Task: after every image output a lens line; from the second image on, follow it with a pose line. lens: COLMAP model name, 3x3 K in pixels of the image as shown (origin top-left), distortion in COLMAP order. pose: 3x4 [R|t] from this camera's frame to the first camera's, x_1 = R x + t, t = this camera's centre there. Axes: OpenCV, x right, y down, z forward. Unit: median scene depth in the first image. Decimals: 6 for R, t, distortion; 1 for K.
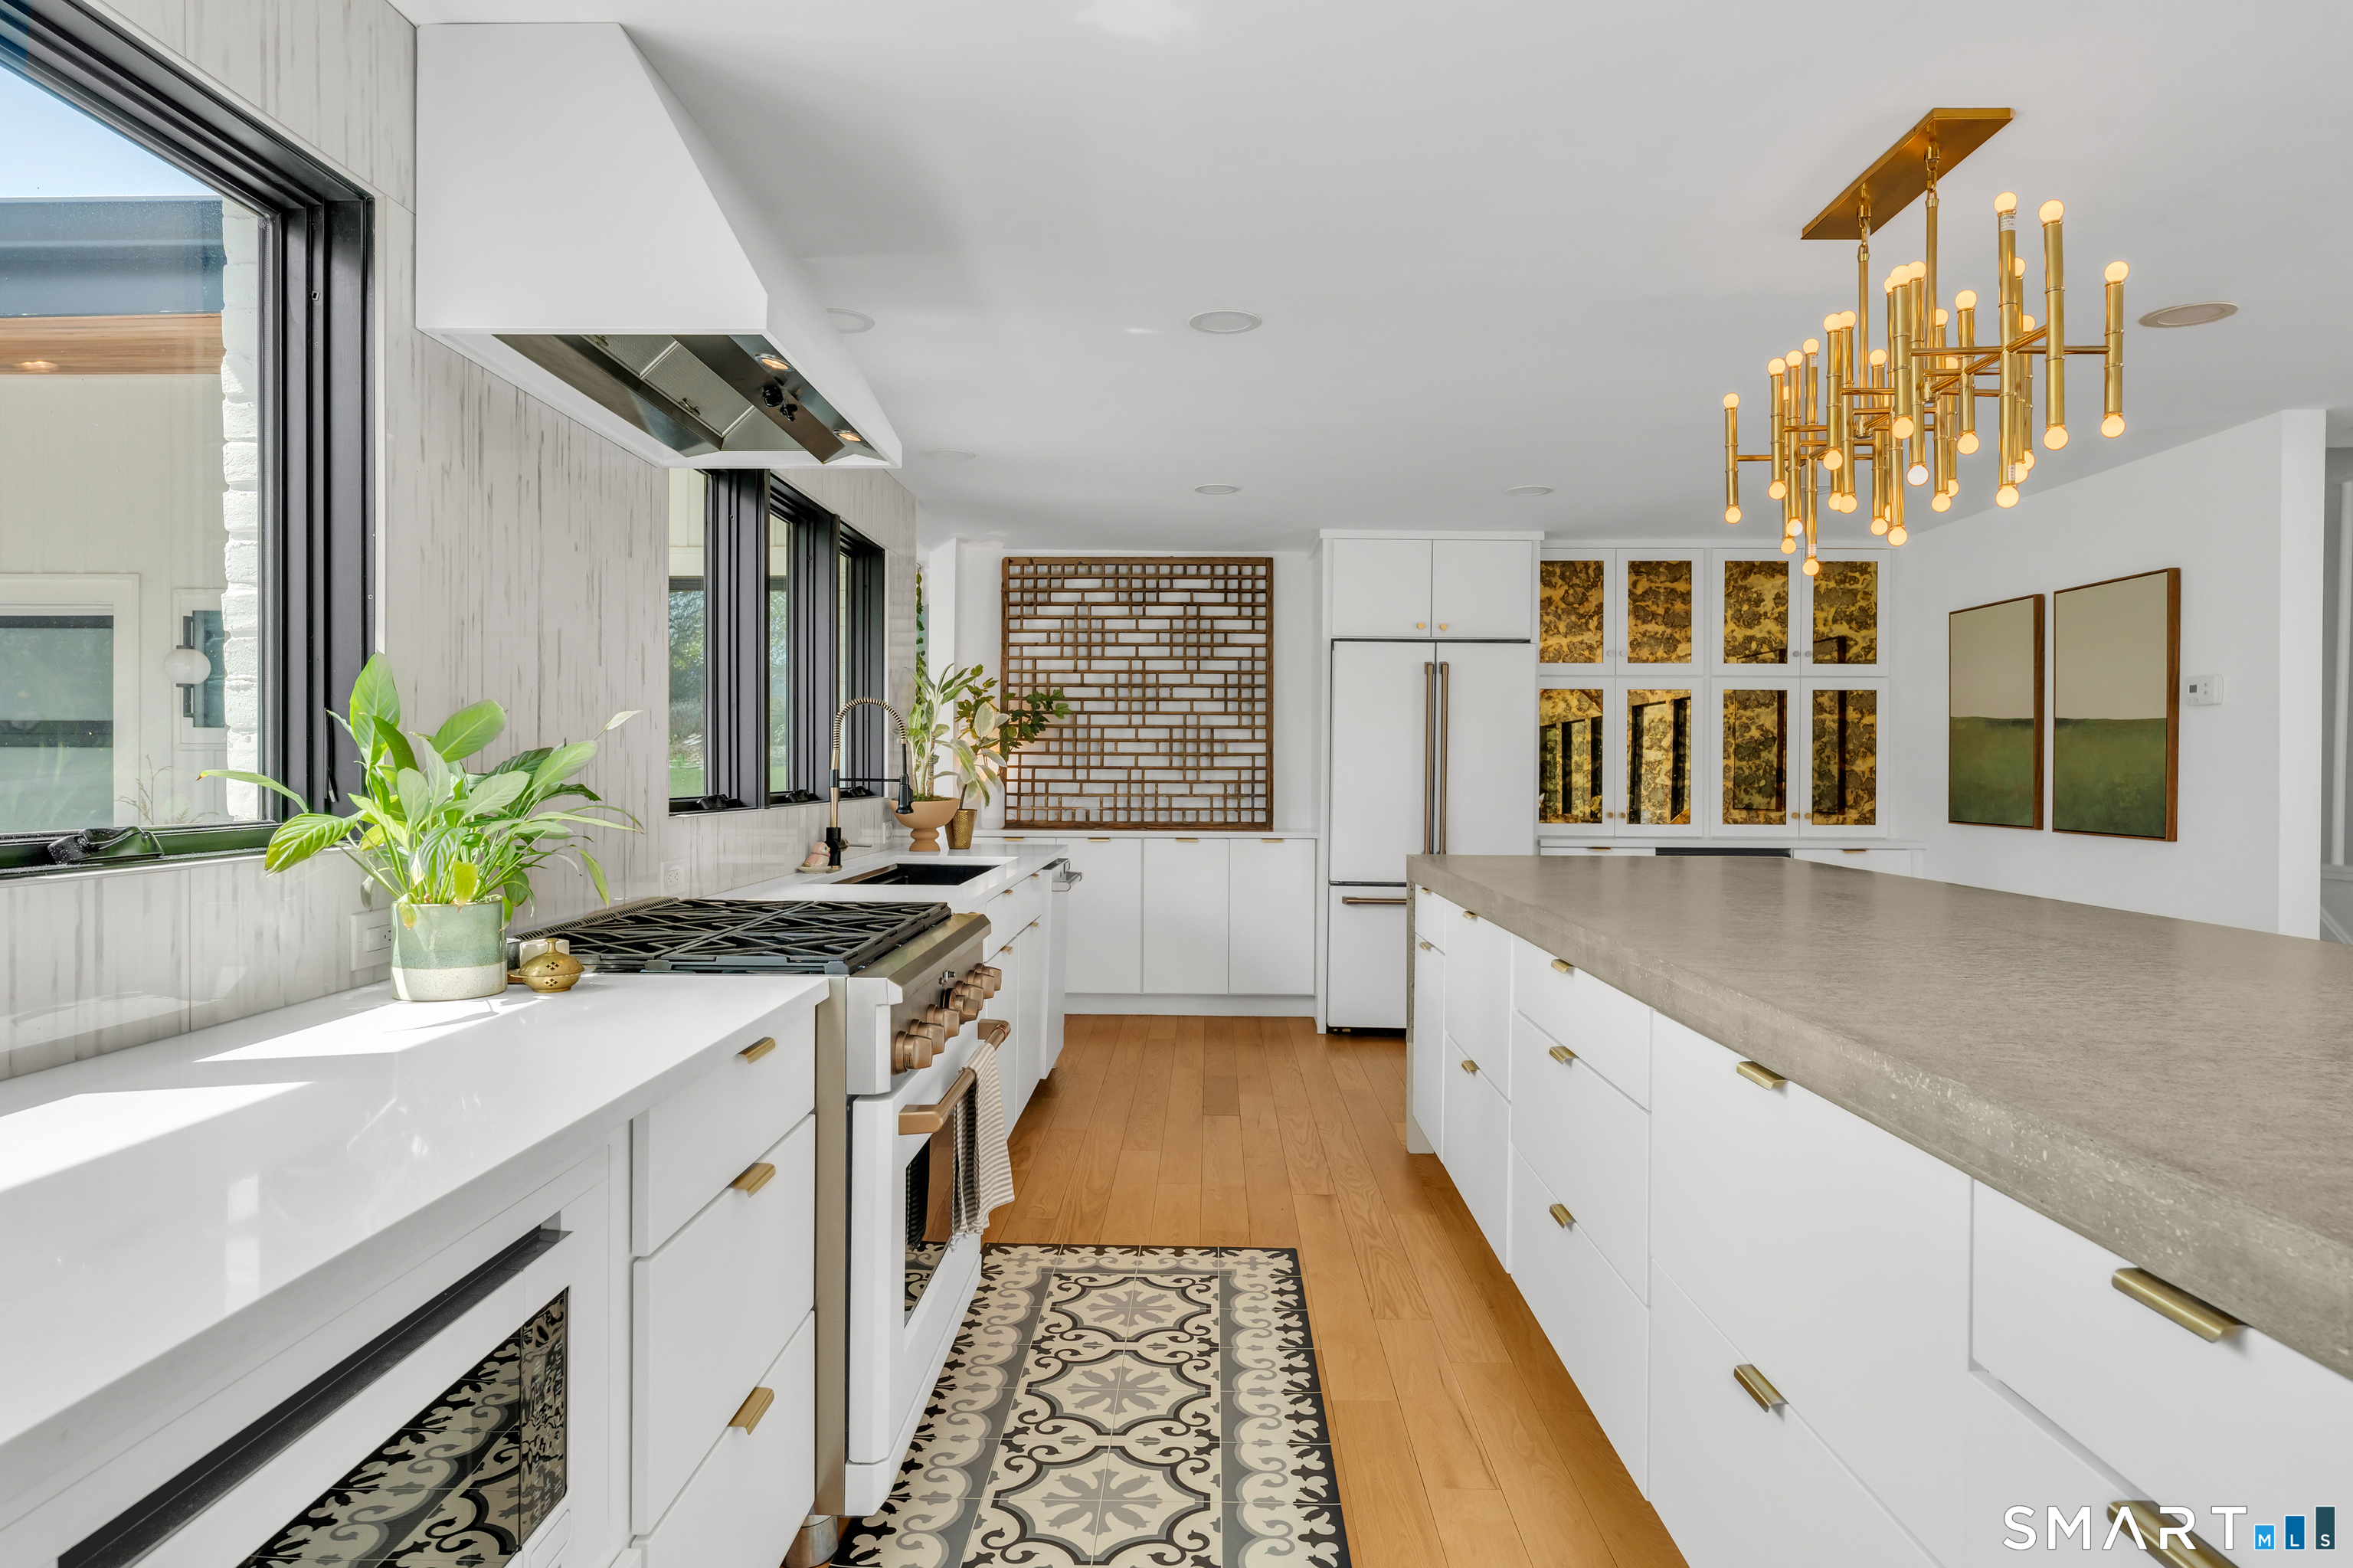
lens RADIAL K [[1311.6, 0, 1168.9], [0, 1311.6, 776.2], [0, 0, 1]] dist [0.000335, 0.000645]
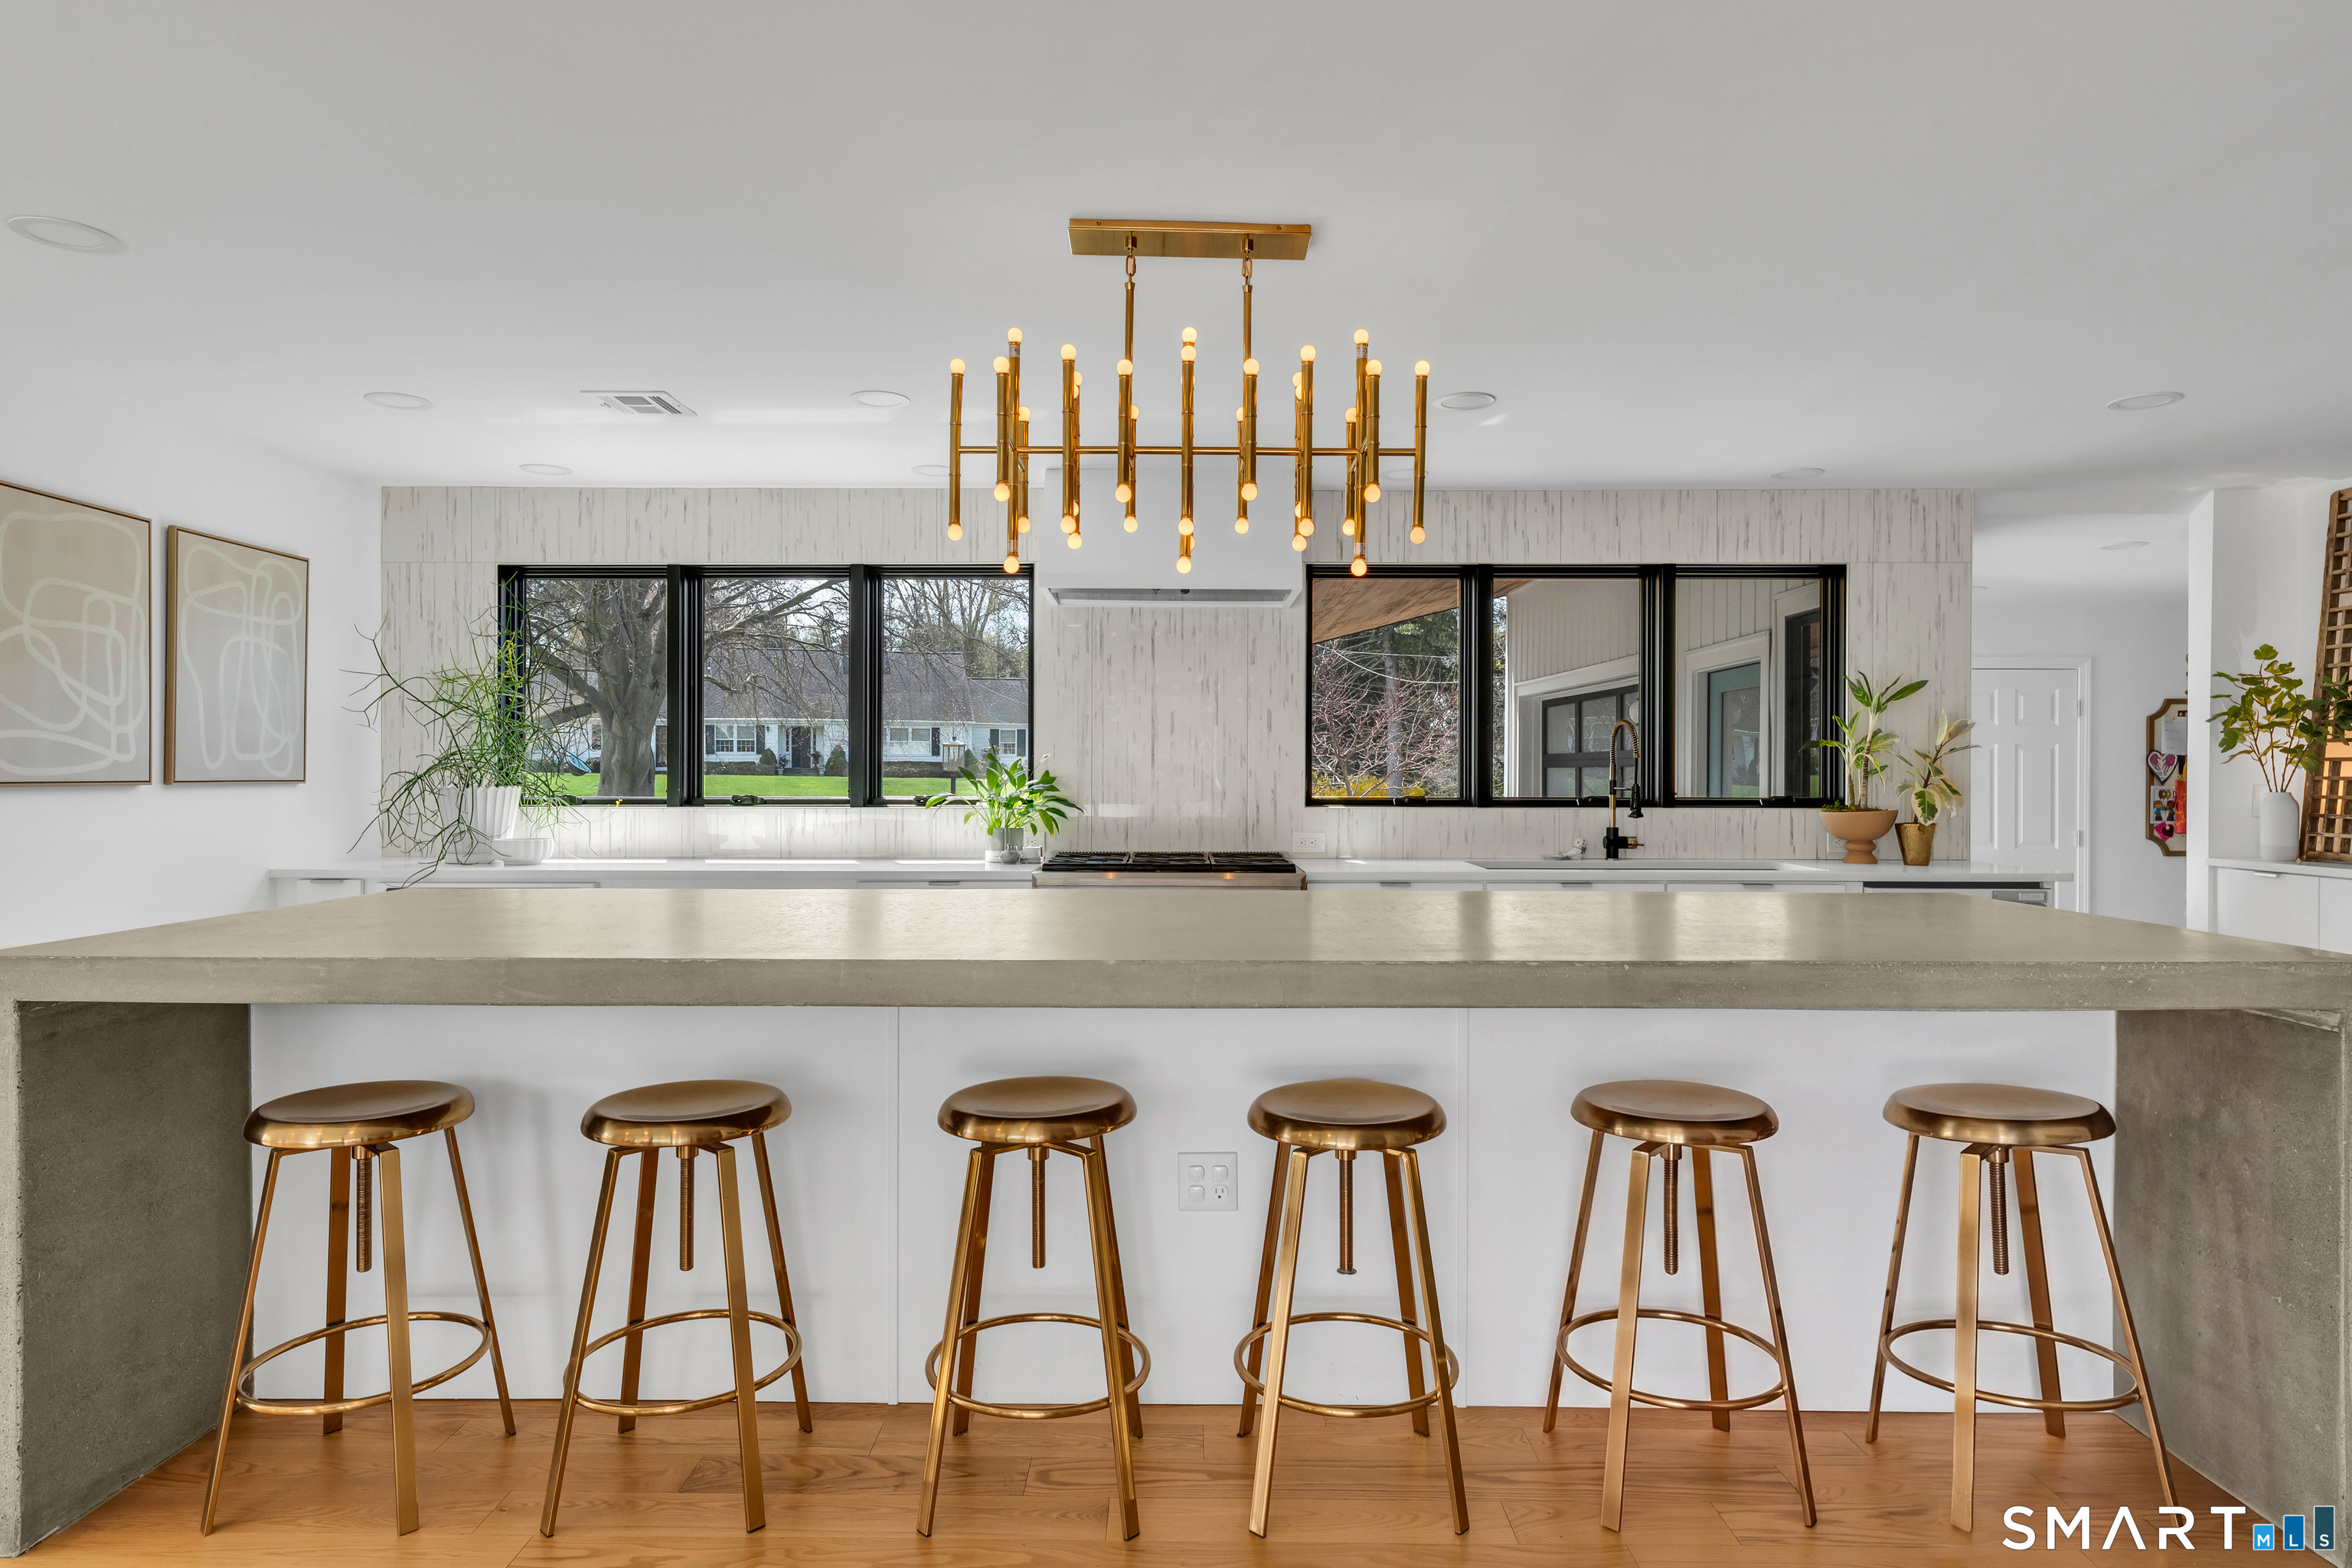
lens RADIAL K [[1311.0, 0, 1186.5], [0, 1311.0, 788.3], [0, 0, 1]] dist [0.000335, 0.000645]
pose [[0.050074, 0.001572, -0.998744, 0.587621], [-0.008310, 0.999965, 0.001157, 0.002266], [0.998711, 0.008242, 0.050085, 0.331394]]
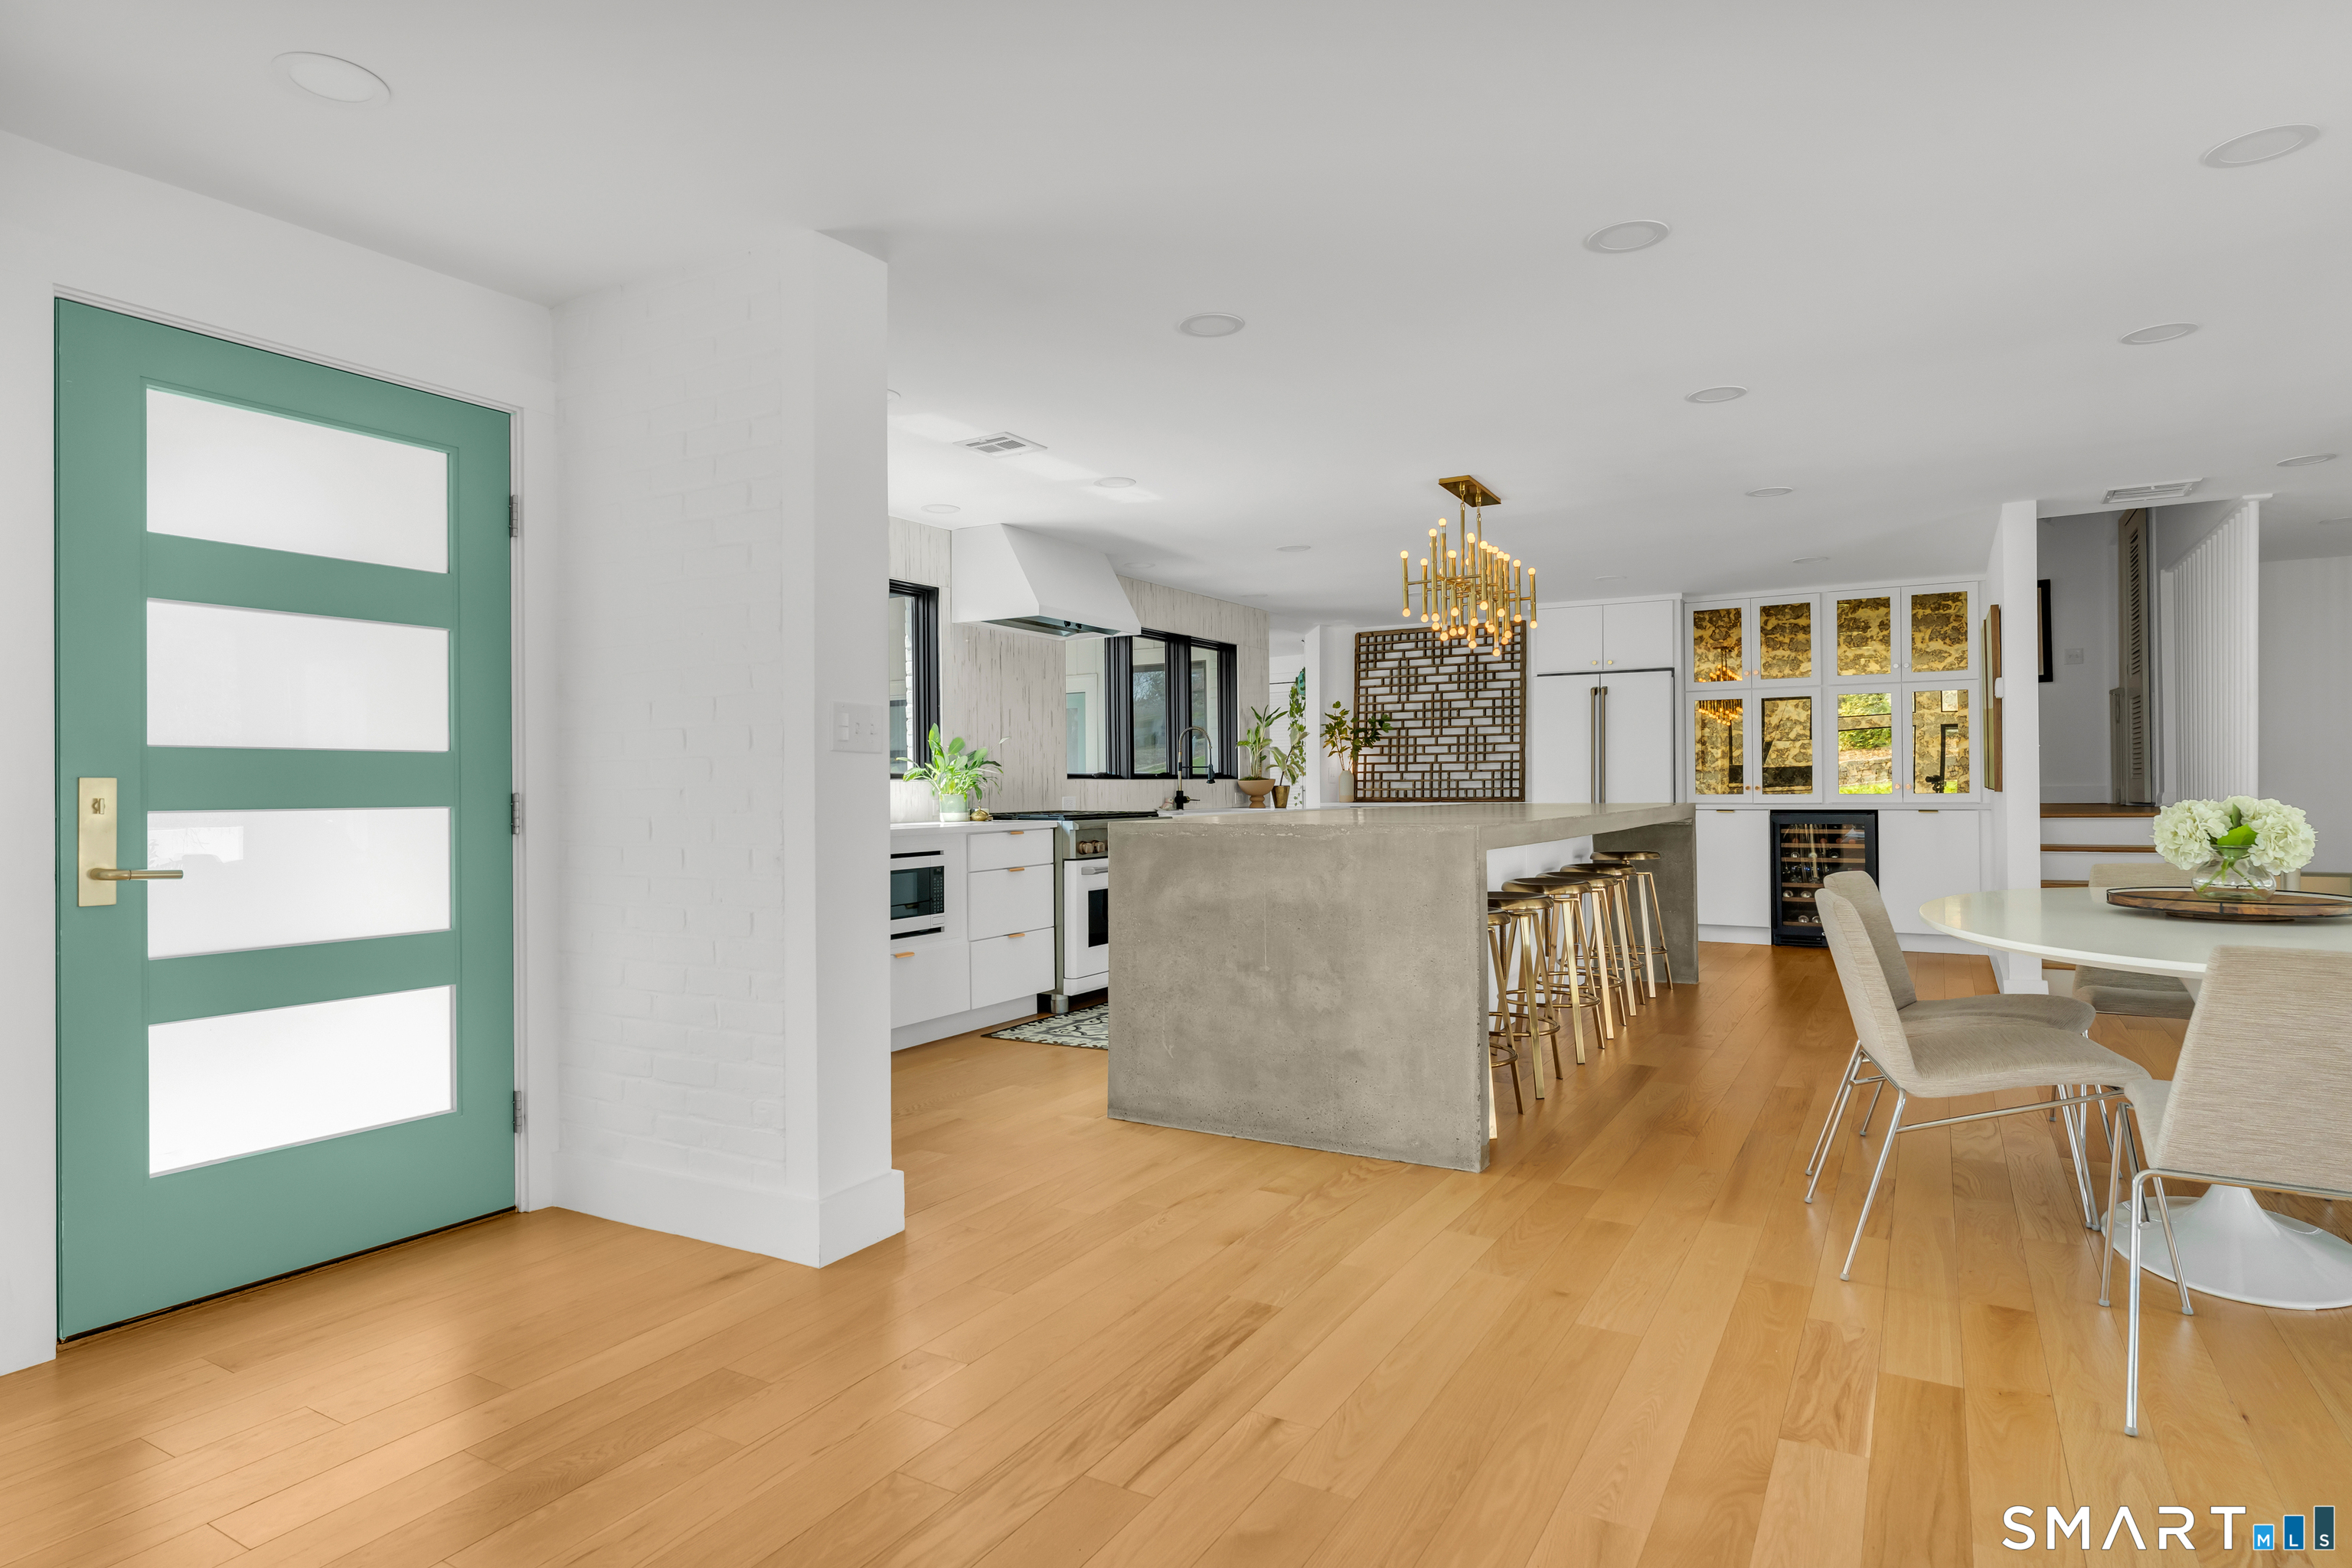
lens RADIAL K [[1224.2, 0, 1199.1], [0, 1224.2, 783.5], [0, 0, 1]] dist [-0.001687, 0.002423]
pose [[0.882429, -0.015153, -0.470201, 0.413214], [0.012831, 0.999885, -0.008143, 0.026740], [0.470270, 0.001153, 0.882522, -0.414923]]
